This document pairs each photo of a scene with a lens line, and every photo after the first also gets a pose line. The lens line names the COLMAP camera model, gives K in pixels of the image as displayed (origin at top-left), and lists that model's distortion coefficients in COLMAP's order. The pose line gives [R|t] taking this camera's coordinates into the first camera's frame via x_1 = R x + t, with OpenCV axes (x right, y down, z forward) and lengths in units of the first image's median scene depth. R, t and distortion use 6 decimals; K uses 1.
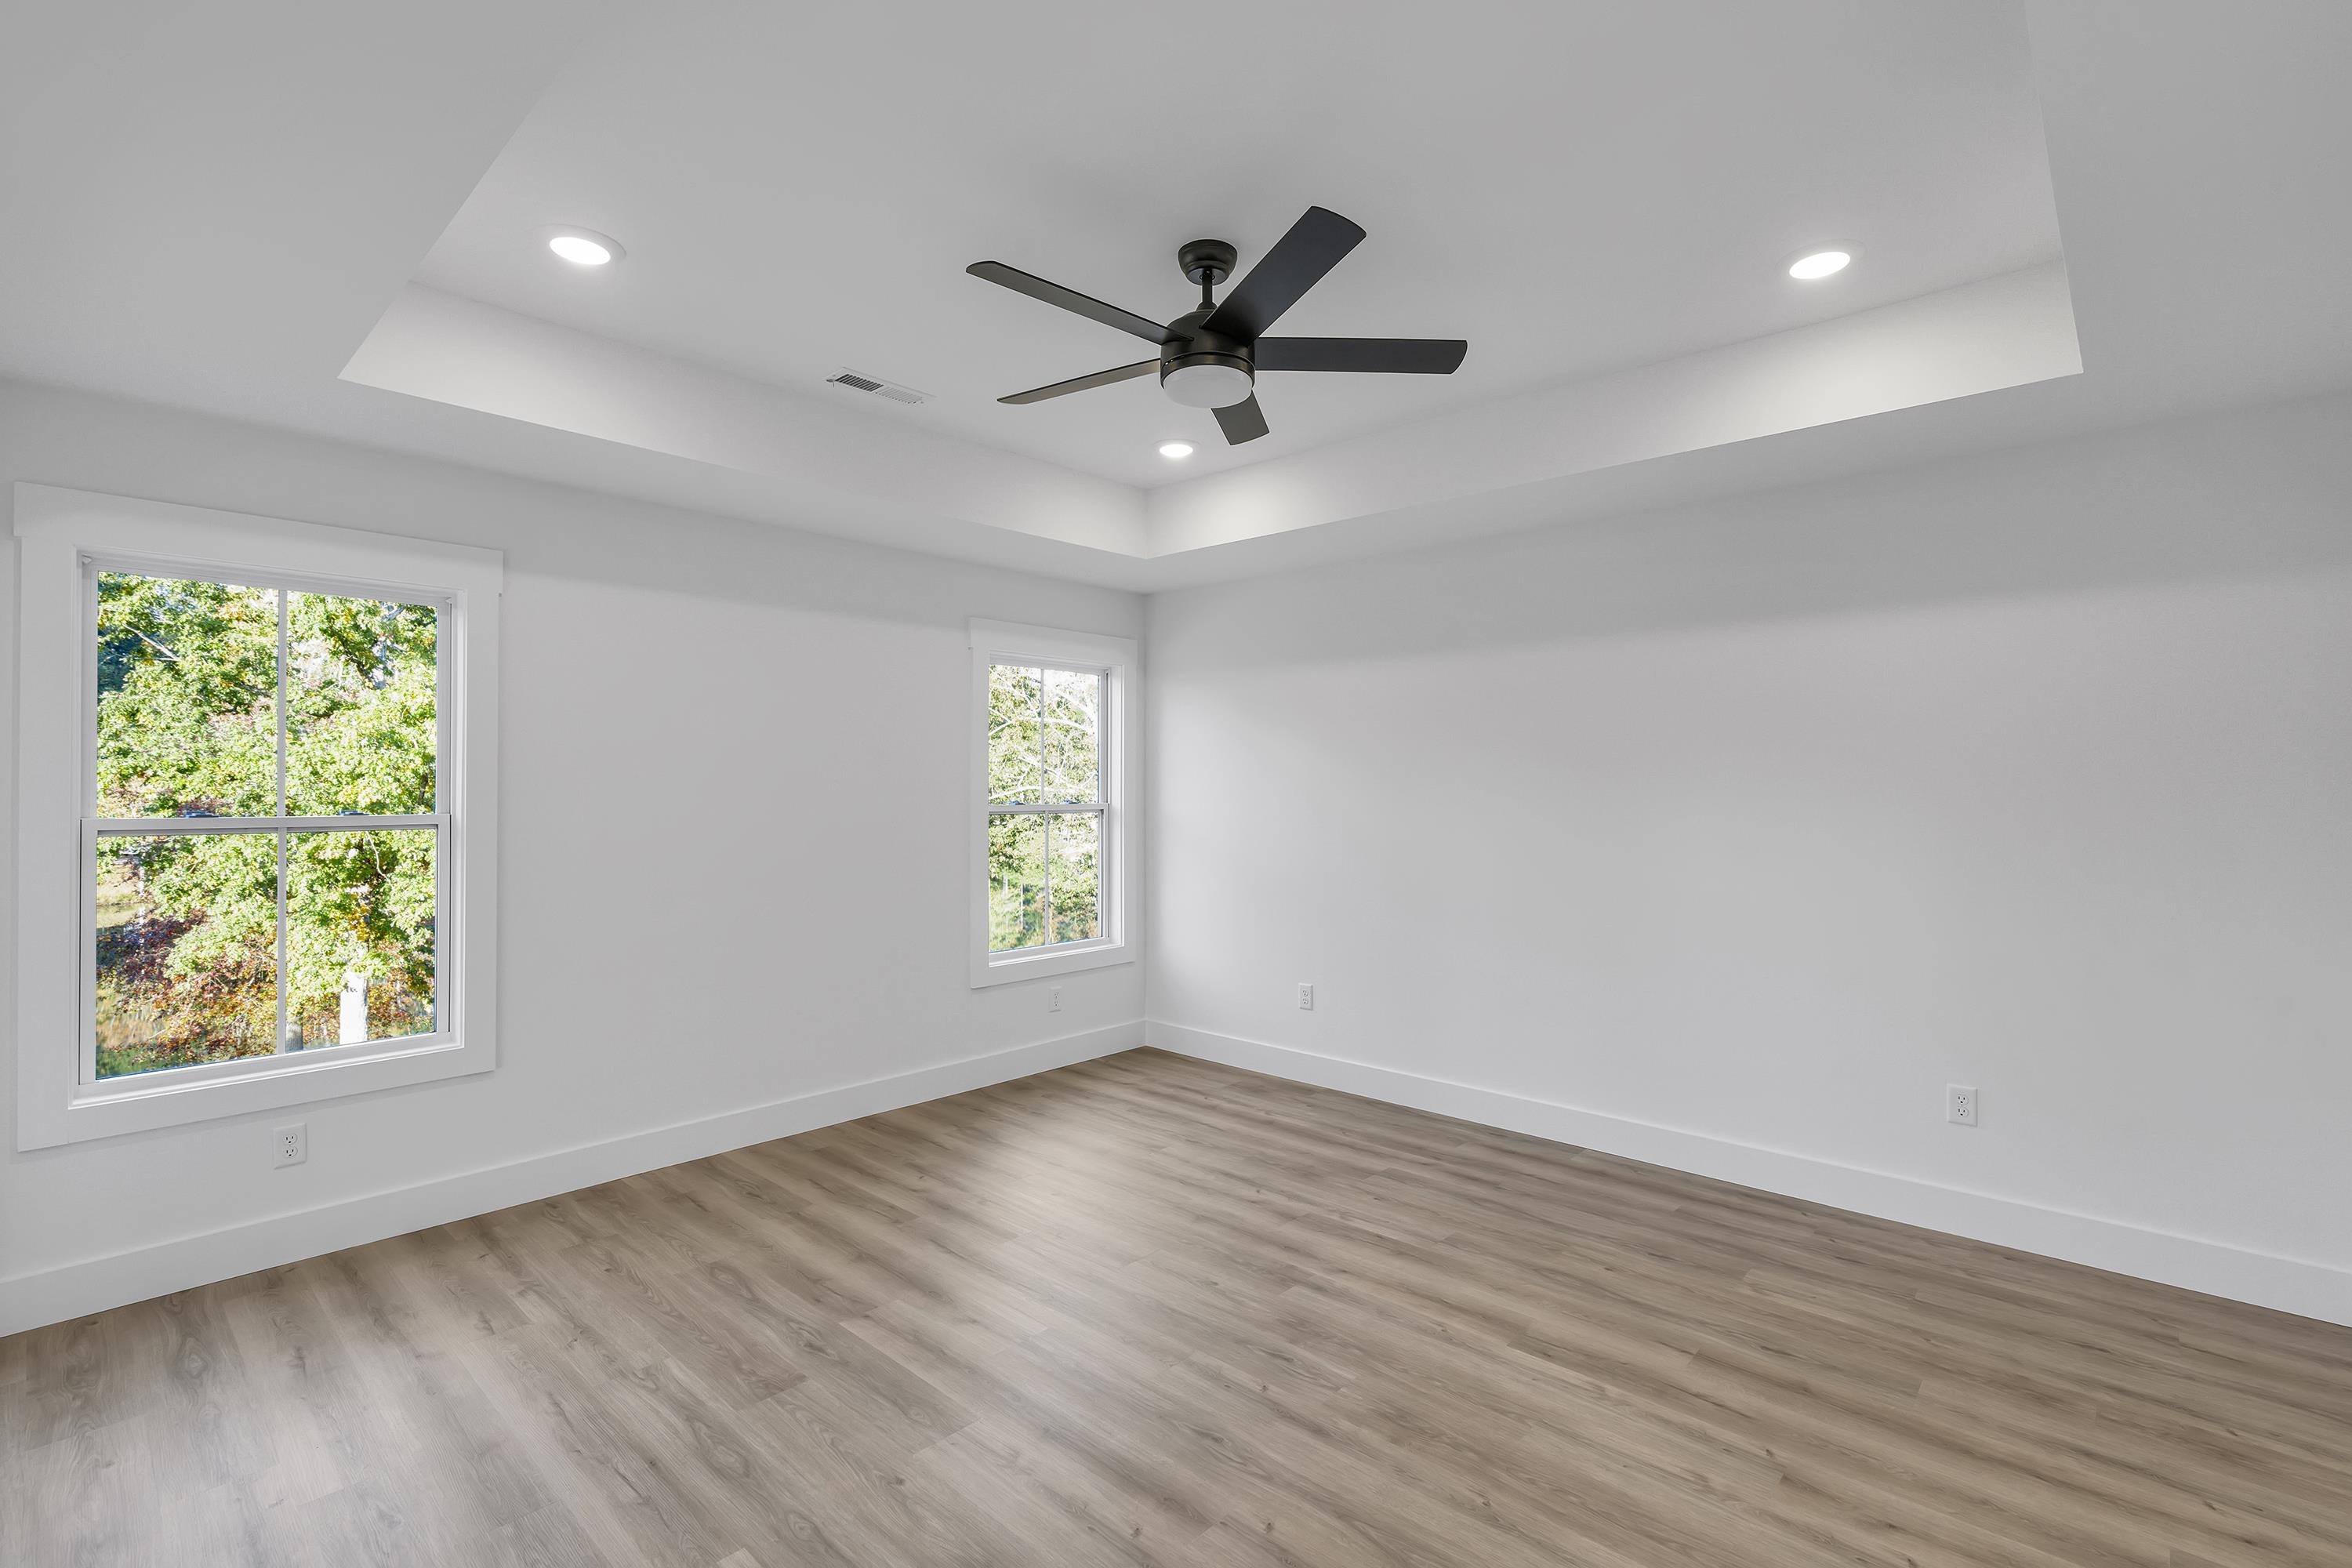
lens RADIAL K [[1051.2, 0, 1176.0], [0, 1051.2, 784.0], [0, 0, 1]] dist [-0.003315, 0.001087]
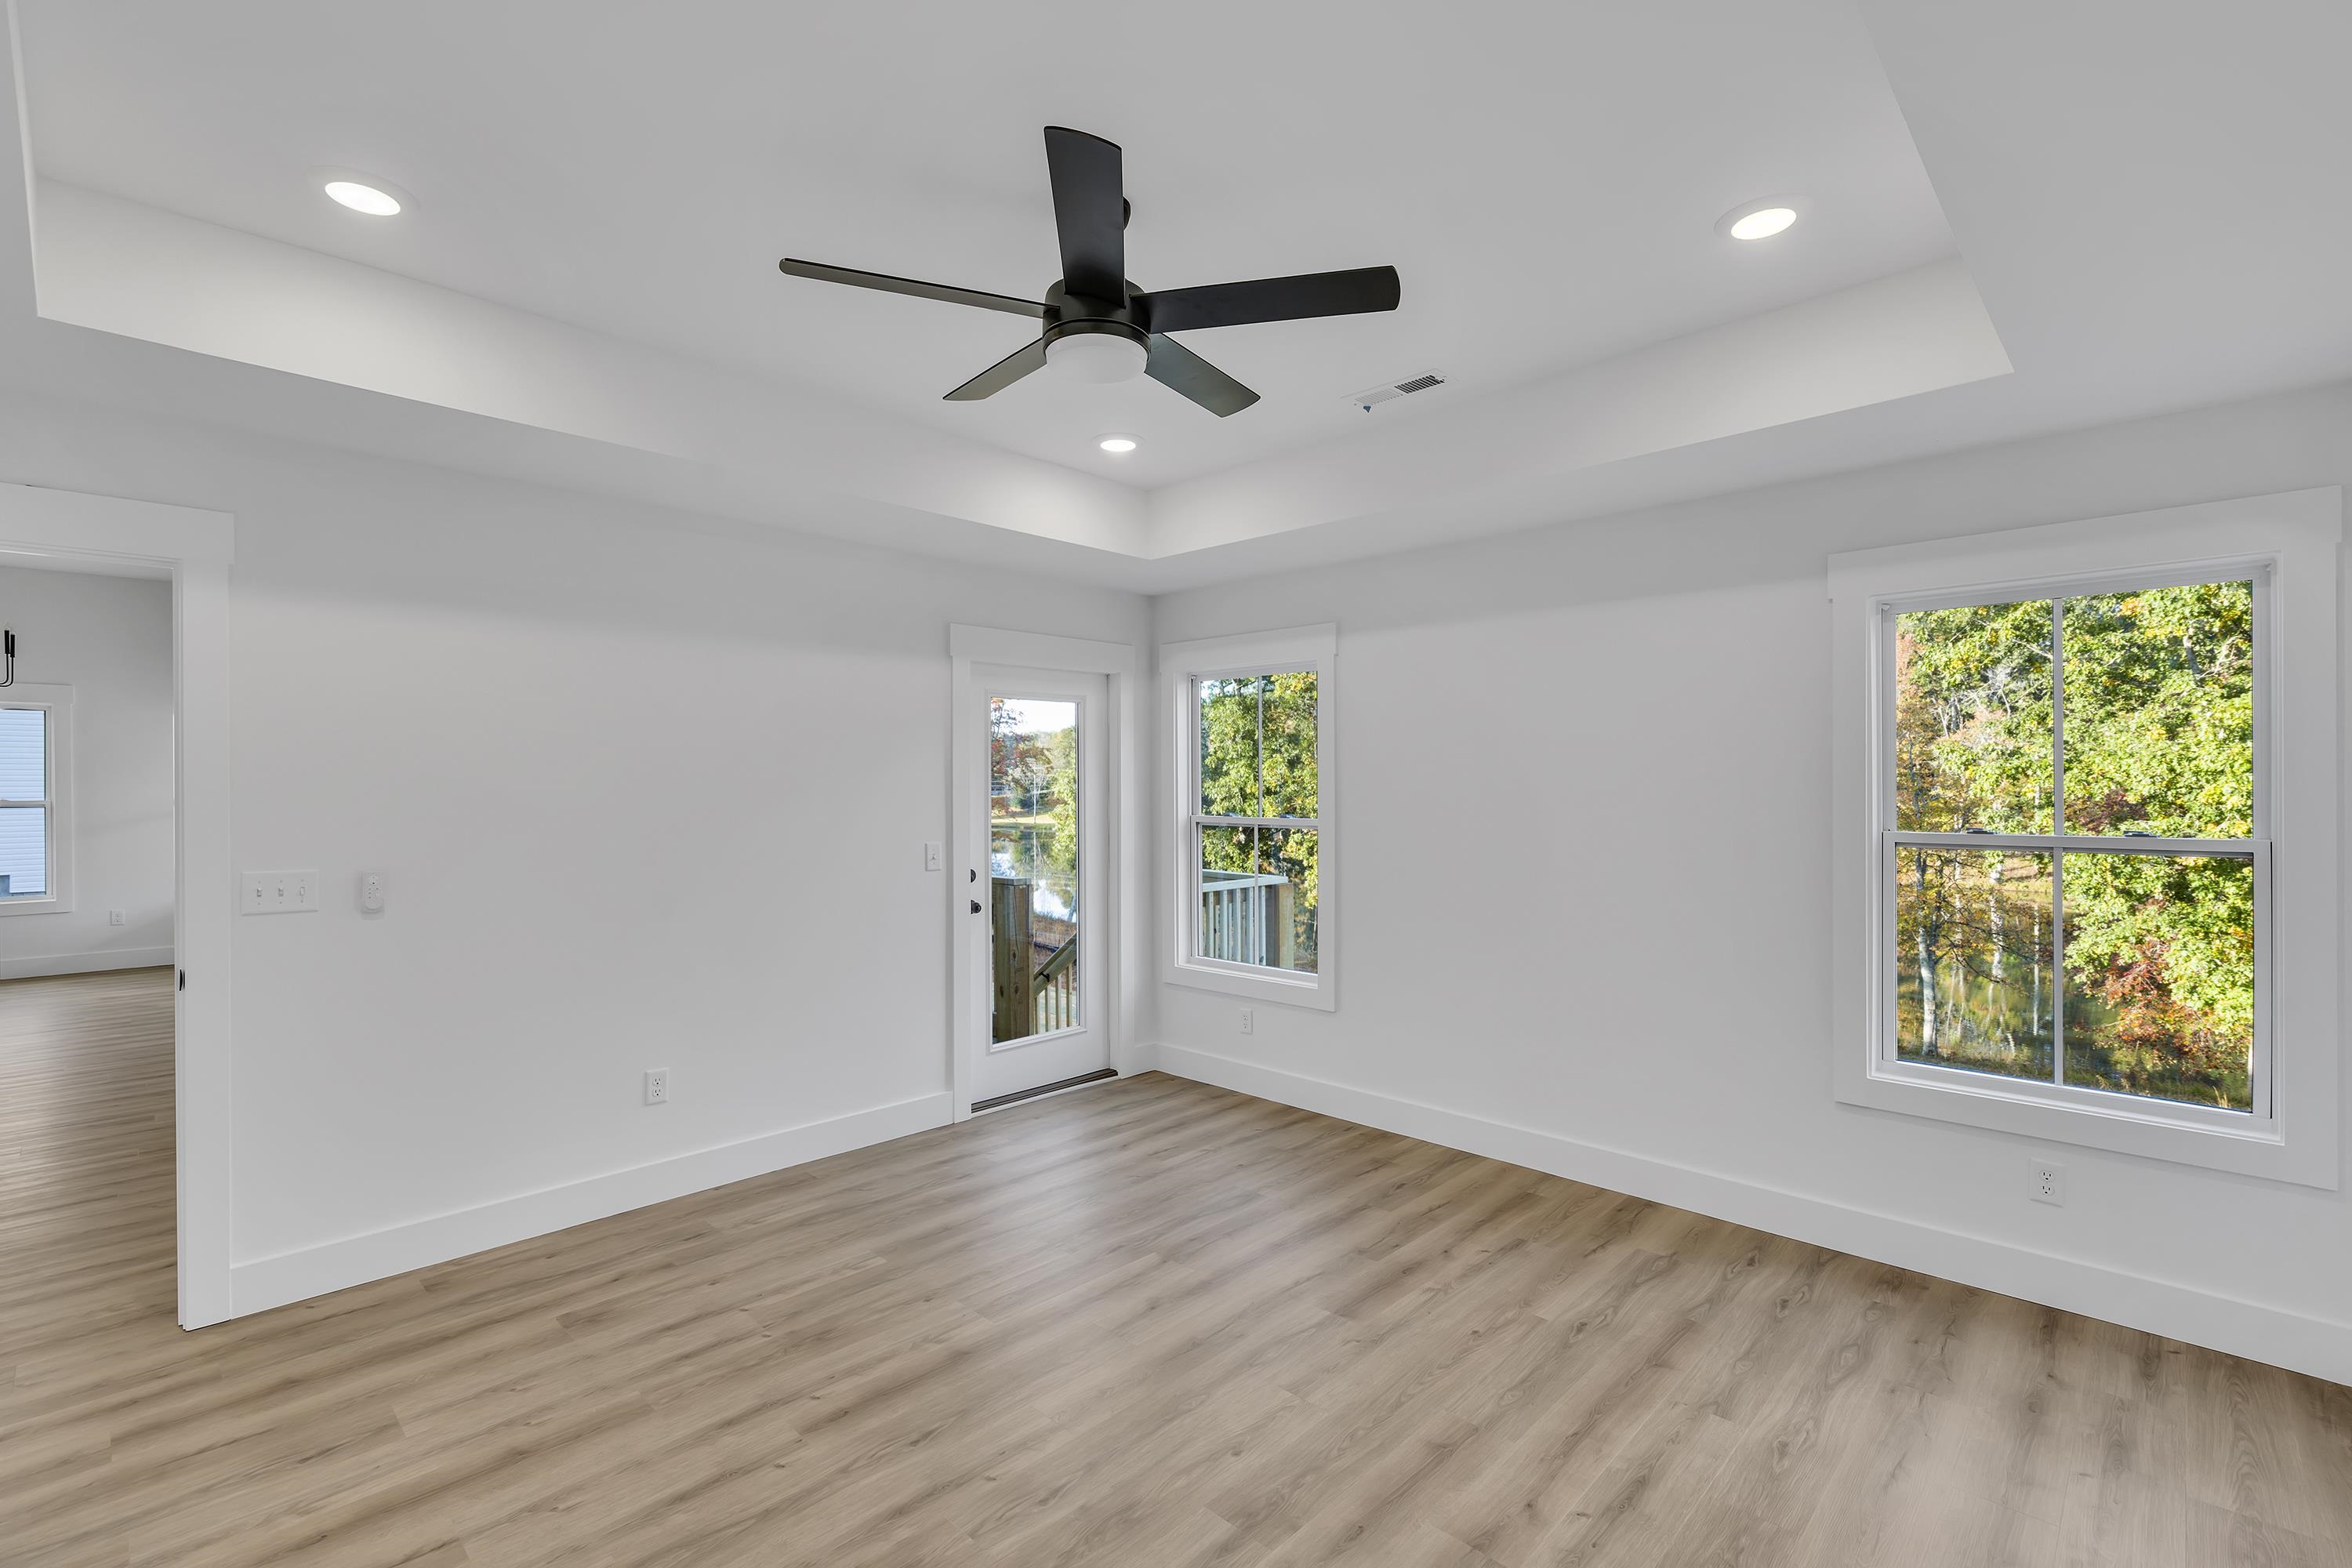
lens RADIAL K [[1051.2, 0, 1176.0], [0, 1051.2, 784.0], [0, 0, 1]] dist [-0.003315, 0.001087]
pose [[-0.022853, -0.000933, -0.999738, 0.121301], [0.006045, 0.999981, -0.001071, -0.002963], [0.999721, -0.006068, -0.022846, 0.145201]]
